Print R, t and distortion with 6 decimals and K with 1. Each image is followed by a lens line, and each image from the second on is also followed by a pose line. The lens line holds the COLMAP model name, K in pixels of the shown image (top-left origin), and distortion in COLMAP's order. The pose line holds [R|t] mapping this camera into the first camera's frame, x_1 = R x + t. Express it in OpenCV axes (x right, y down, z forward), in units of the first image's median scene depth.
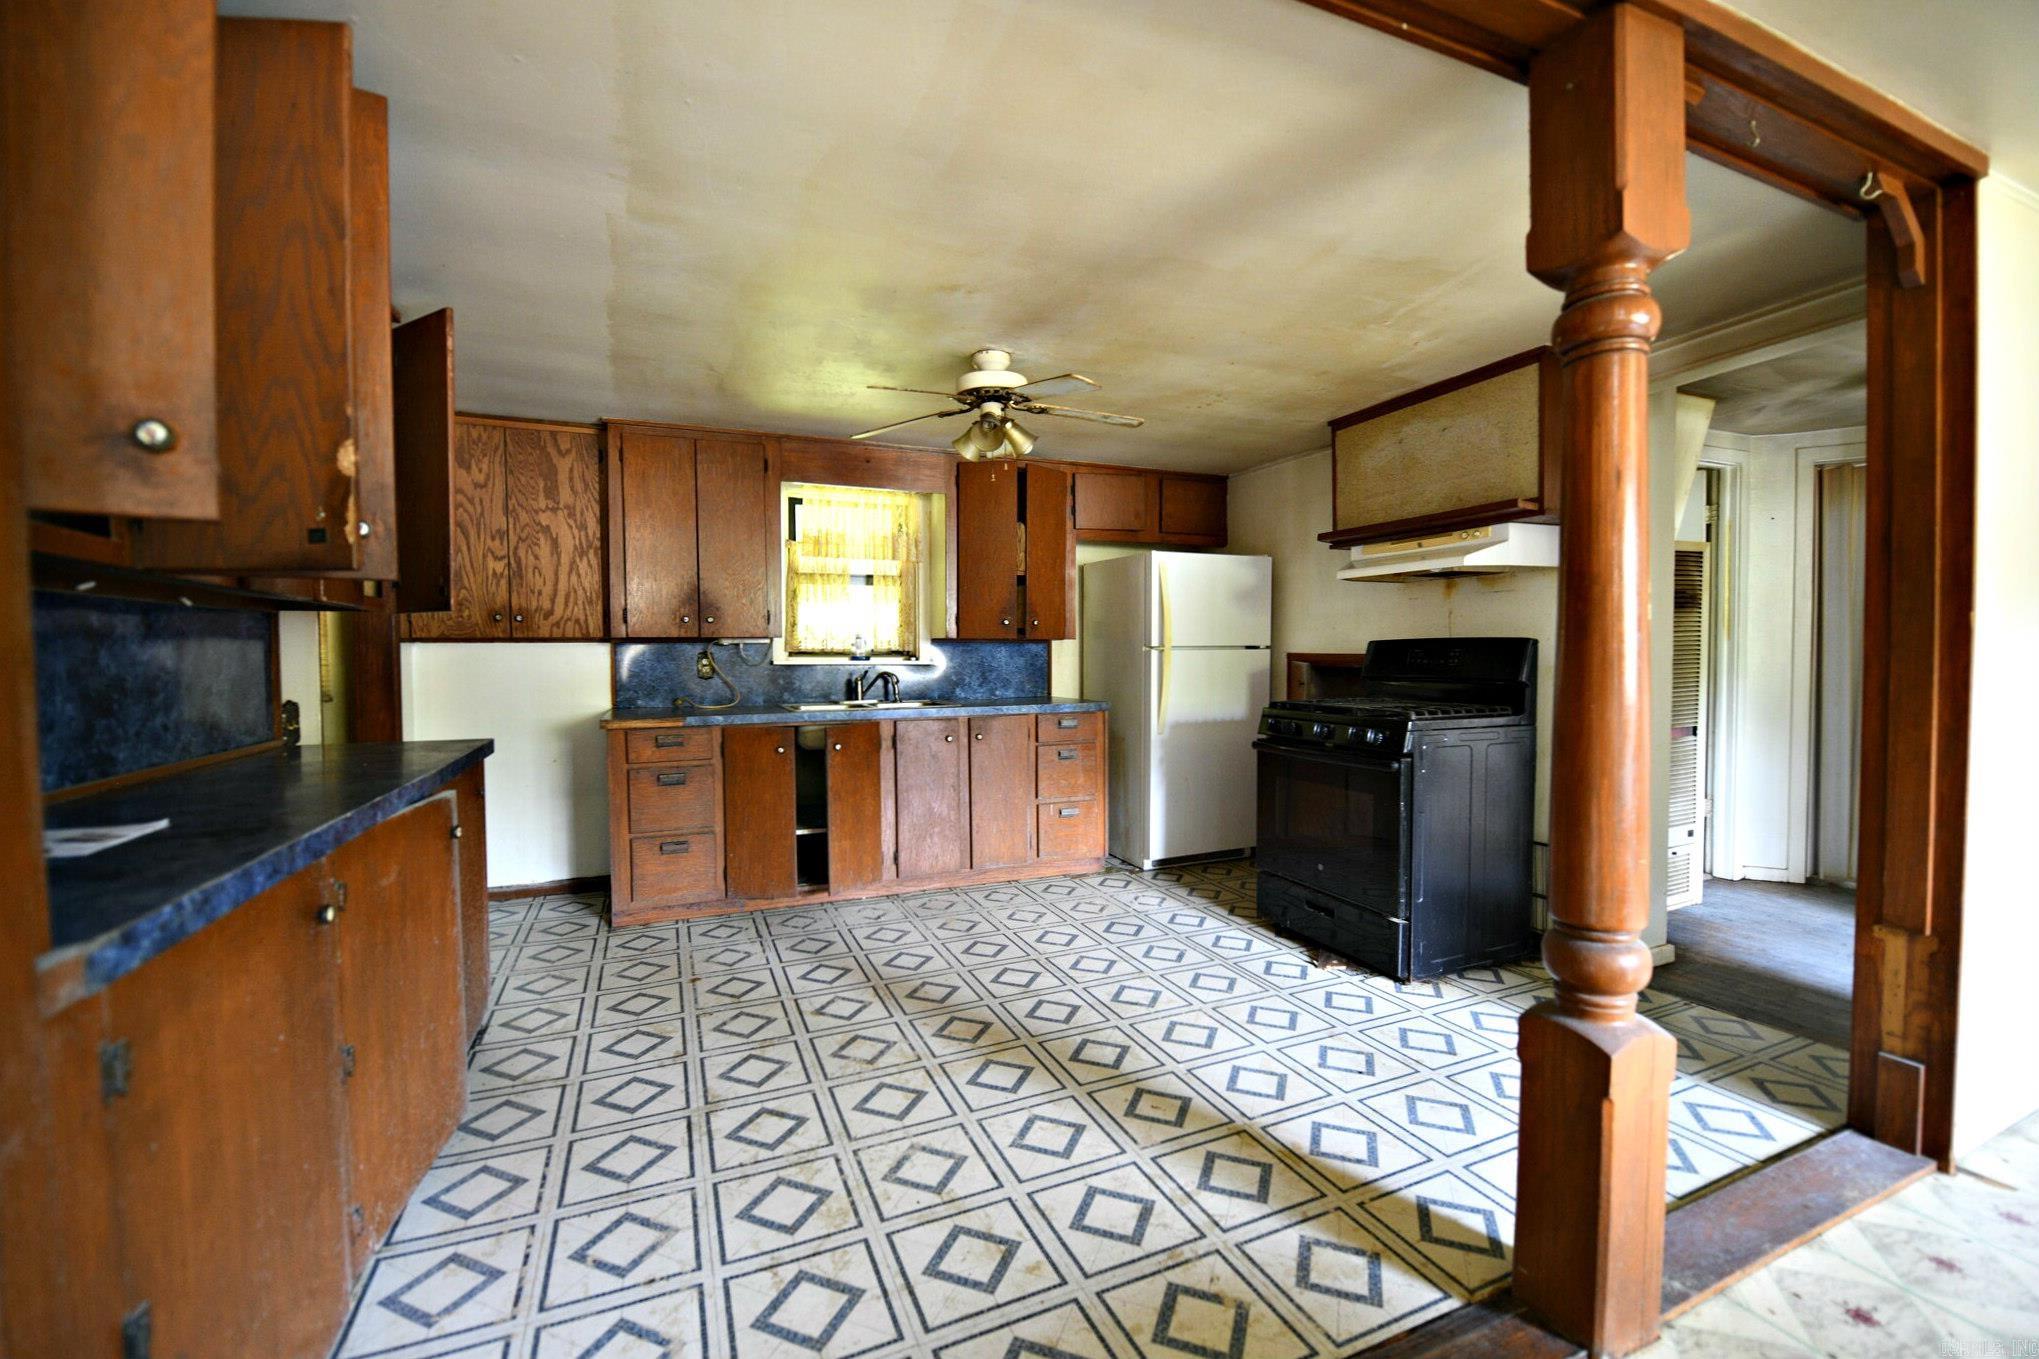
lens RADIAL K [[824.4, 0, 1019.9], [0, 824.4, 683.3], [0, 0, 1]] dist [-0.015941, -0.002529]
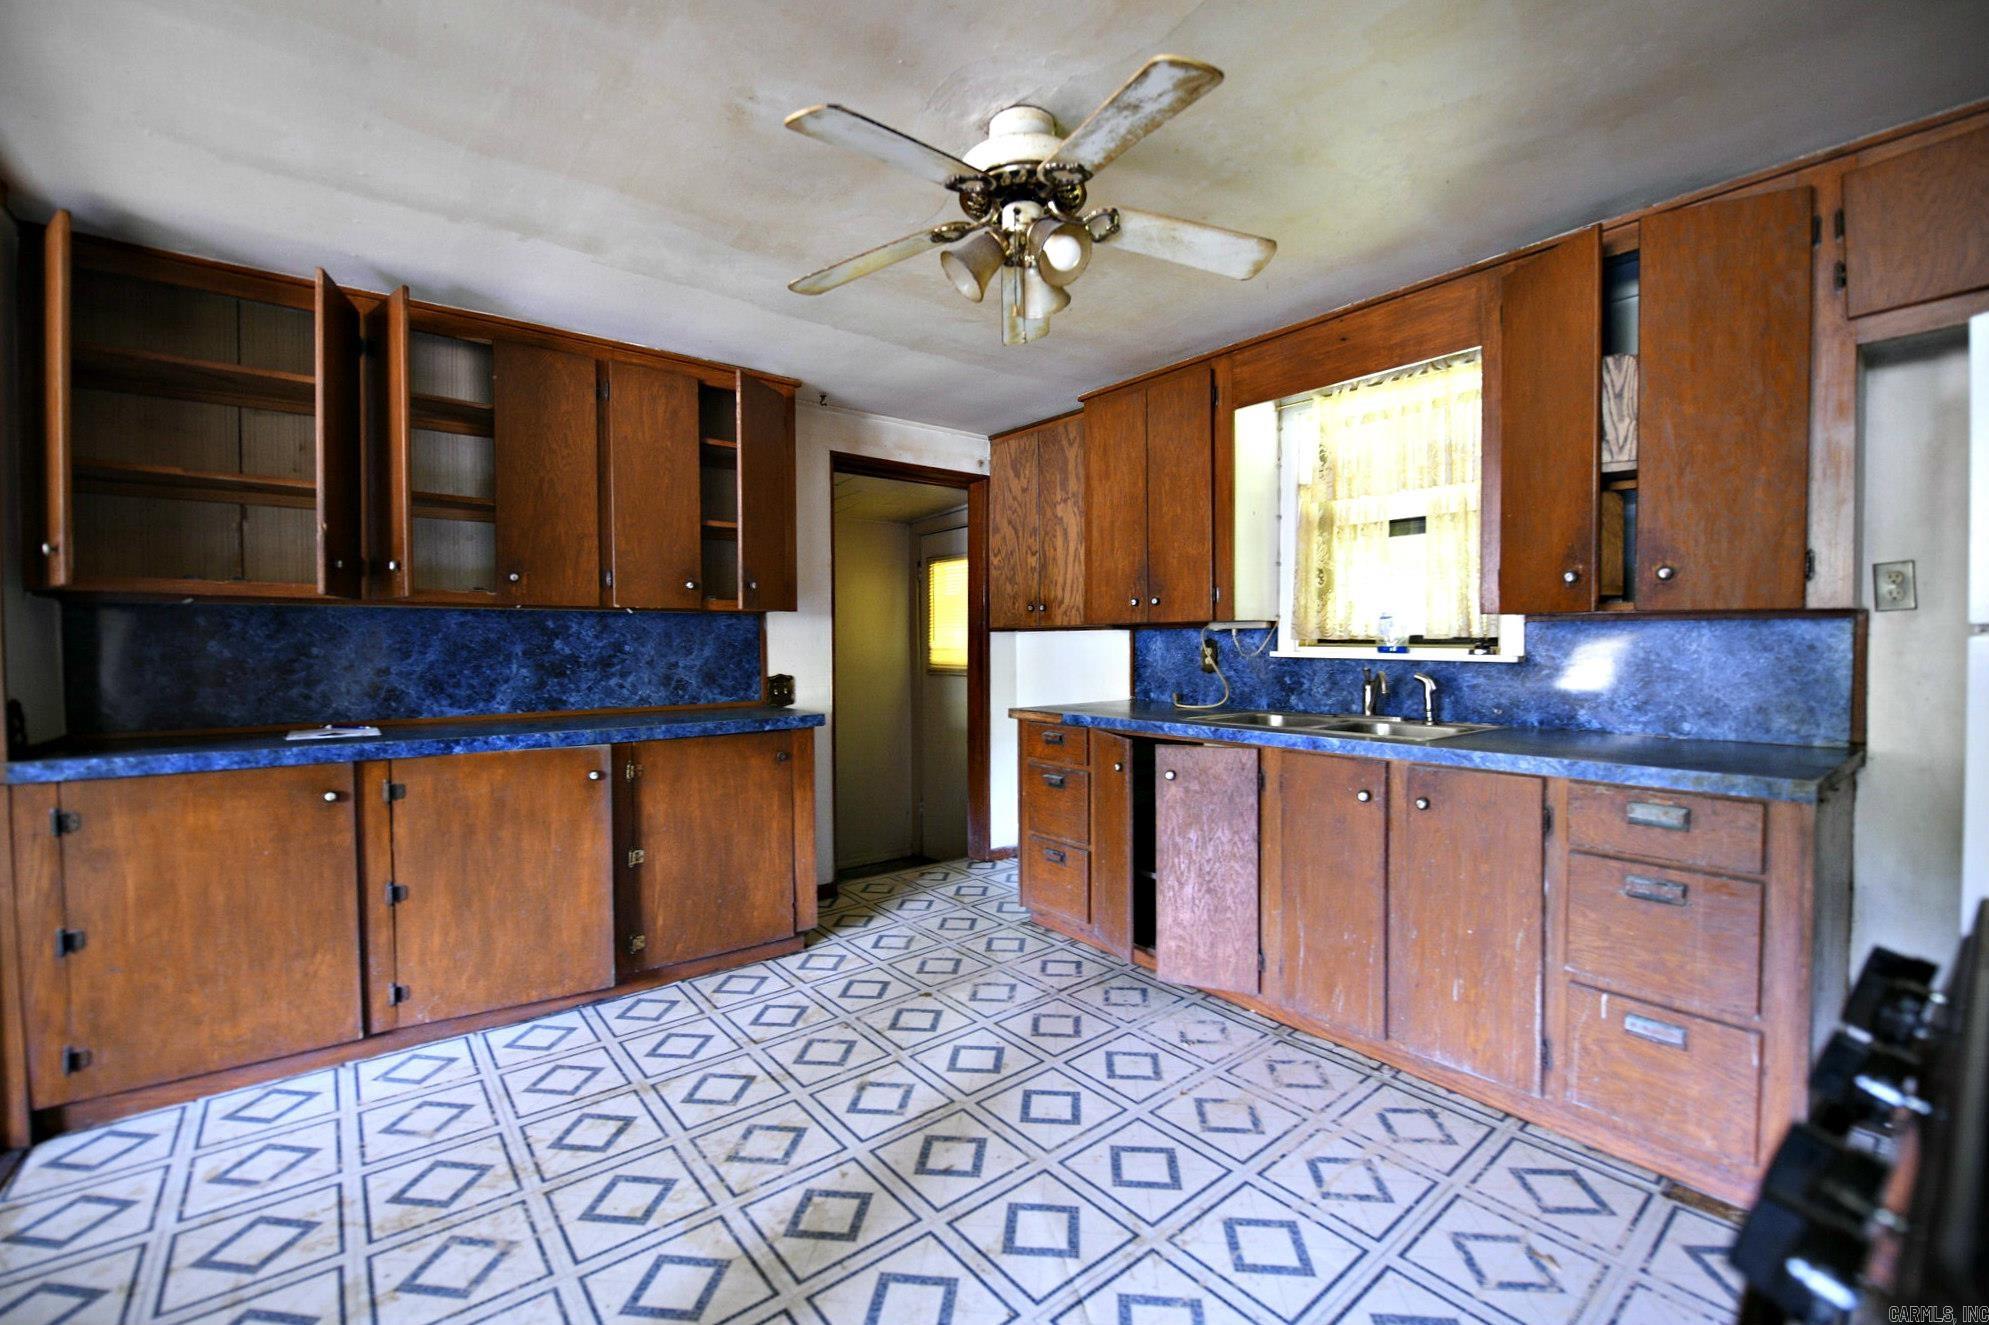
lens RADIAL K [[804.2, 0, 990.3], [0, 804.2, 669.0], [0, 0, 1]] dist [-0.015941, -0.002529]
pose [[0.273360, 0.035251, -0.961266, 0.468752], [-0.033846, 0.999062, 0.027012, -0.031857], [0.961316, 0.025151, 0.274297, 0.777941]]
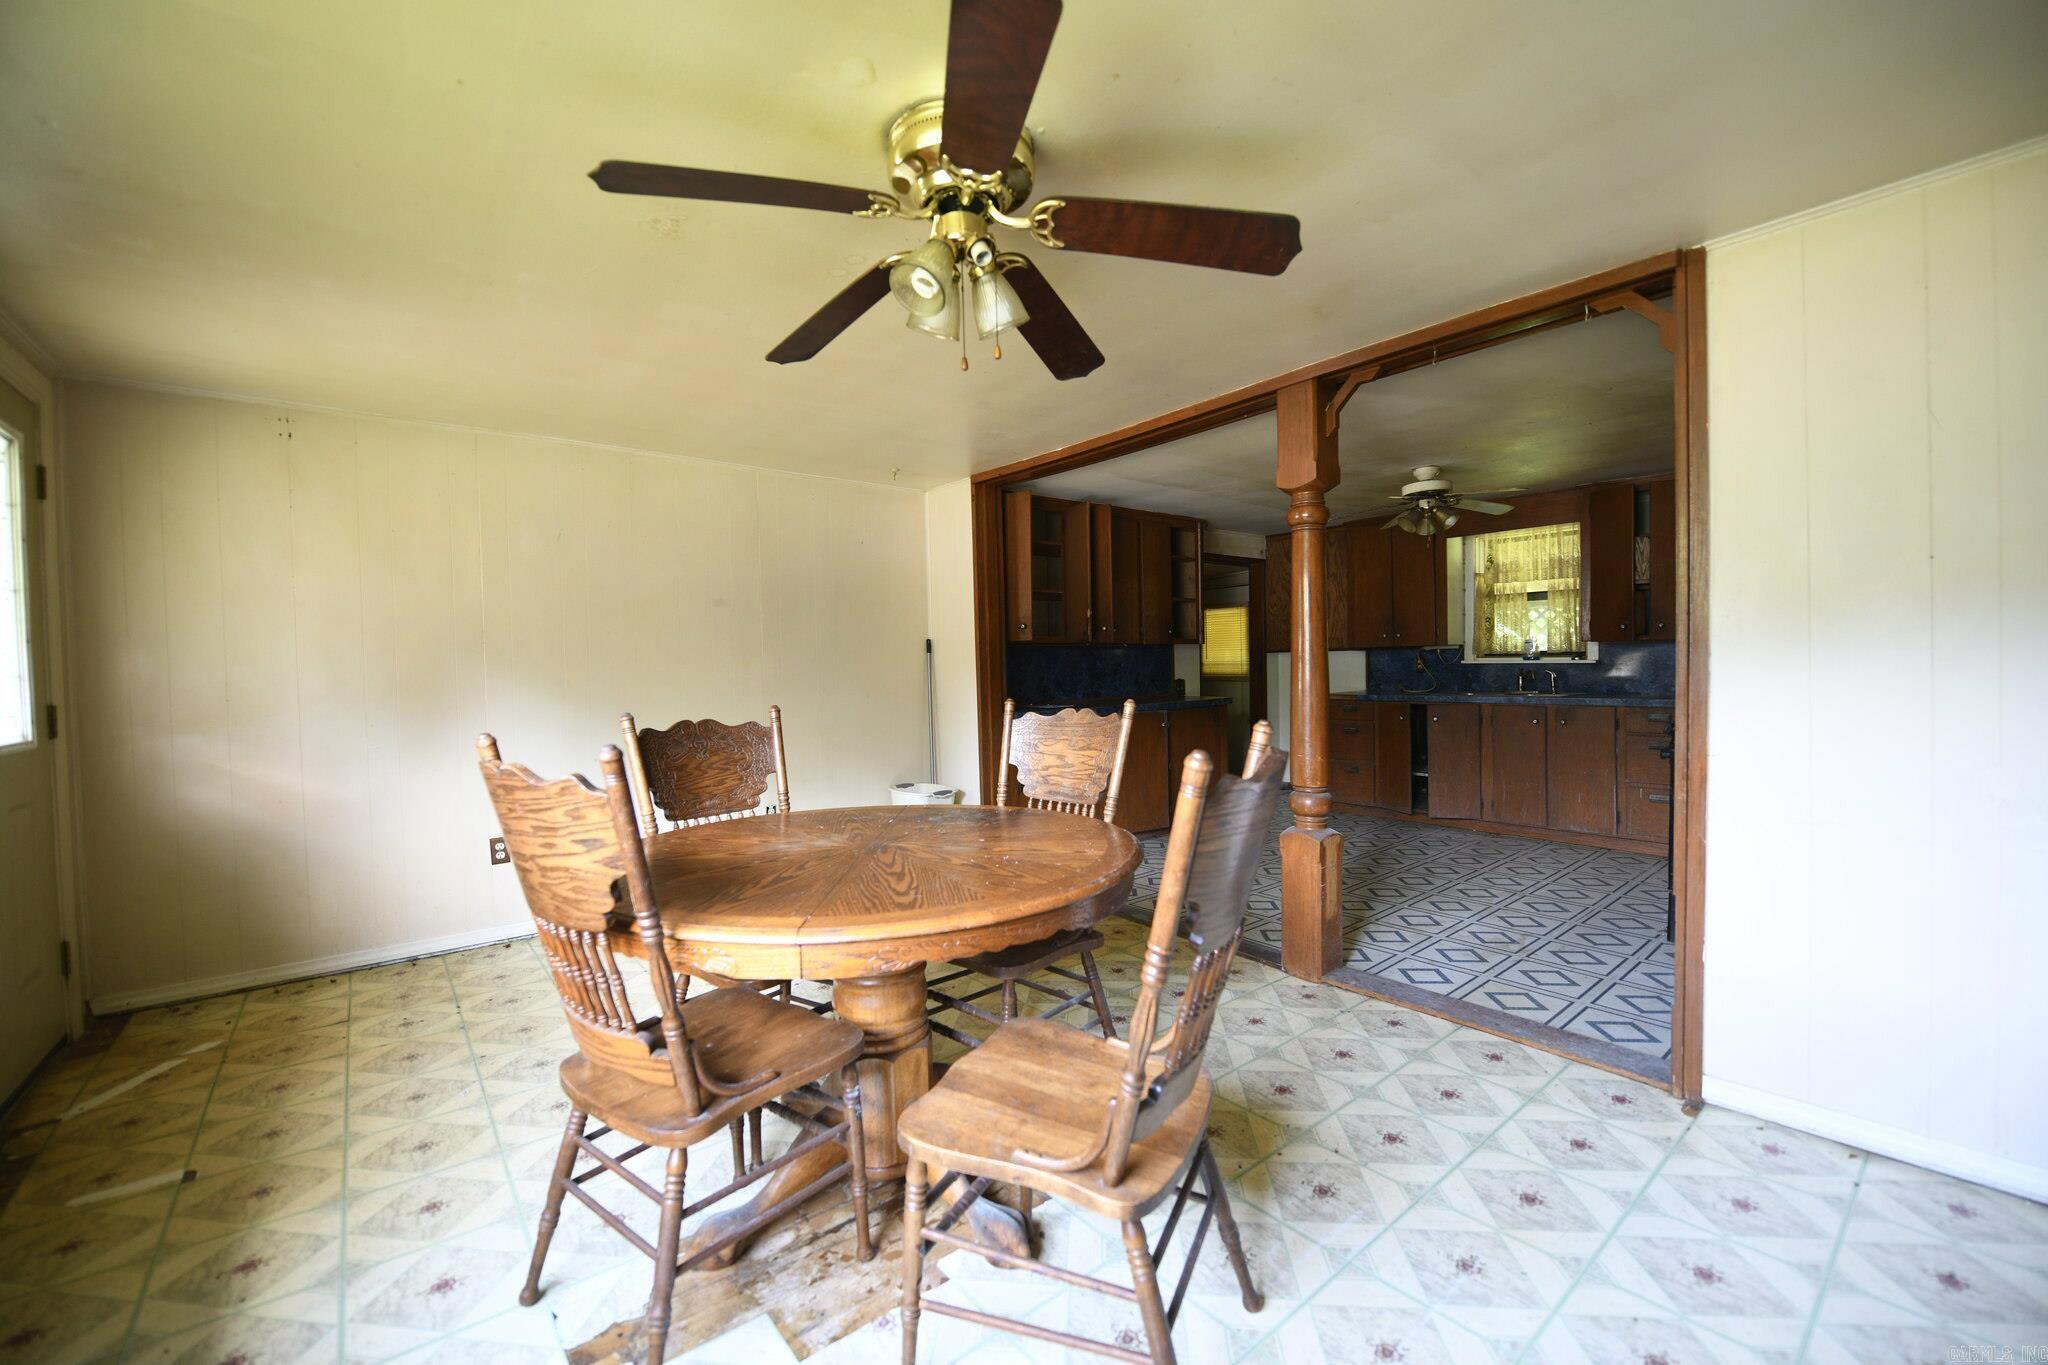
lens RADIAL K [[828.0, 0, 1036.7], [0, 828.0, 681.9], [0, 0, 1]] dist [-0.015941, -0.002529]
pose [[0.294105, 0.023160, -0.955492, 1.177482], [-0.015897, 0.999687, 0.019338, -0.008521], [0.955641, 0.009502, 0.294381, -0.162093]]
